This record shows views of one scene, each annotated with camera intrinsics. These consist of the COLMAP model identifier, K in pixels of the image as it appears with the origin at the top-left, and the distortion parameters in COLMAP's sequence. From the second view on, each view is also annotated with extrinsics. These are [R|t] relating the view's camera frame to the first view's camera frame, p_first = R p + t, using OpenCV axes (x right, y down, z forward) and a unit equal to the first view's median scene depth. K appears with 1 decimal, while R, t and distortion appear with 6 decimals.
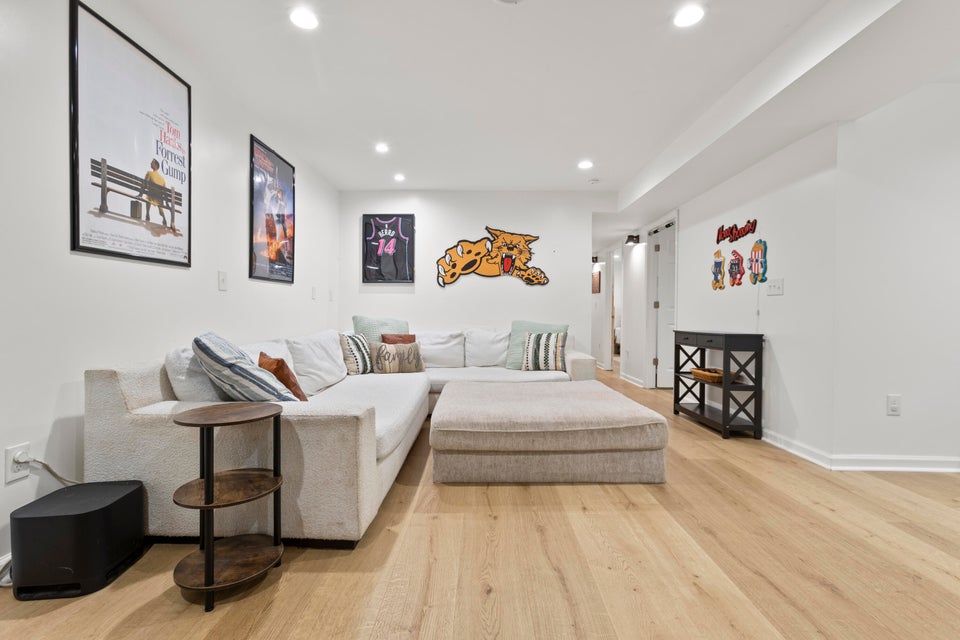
lens RADIAL K [[433.2, 0, 480.6], [0, 433.2, 317.6], [0, 0, 1]] dist [-0.003249, 0.002256]
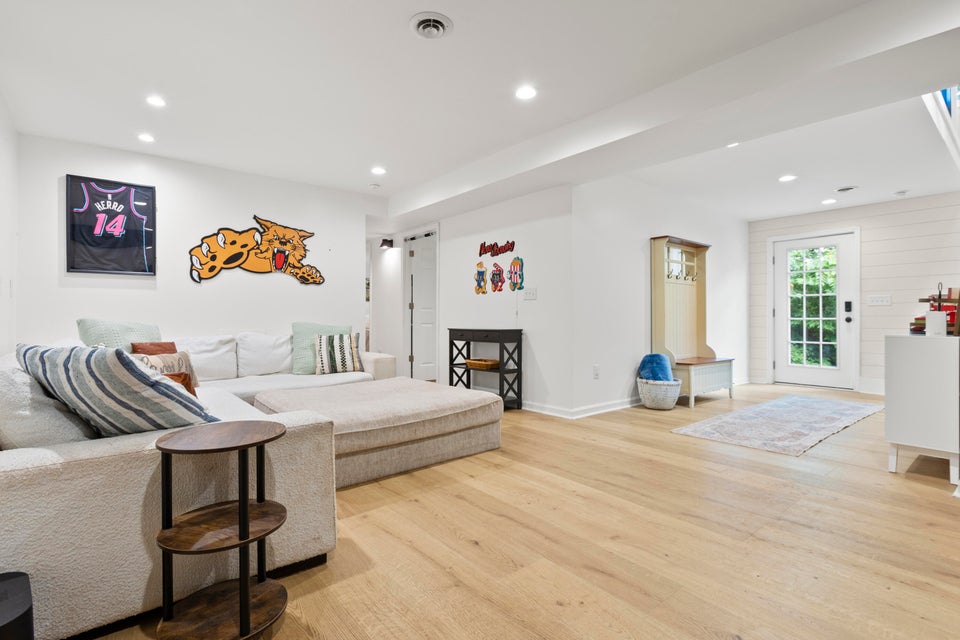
lens RADIAL K [[454.7, 0, 485.2], [0, 454.7, 318.1], [0, 0, 1]] dist [-0.000832, 0.002579]
pose [[0.770952, -0.011174, 0.636795, -0.251231], [0.011979, 0.999924, 0.003043, -0.000288], [-0.636780, 0.005282, 0.771027, 0.000355]]
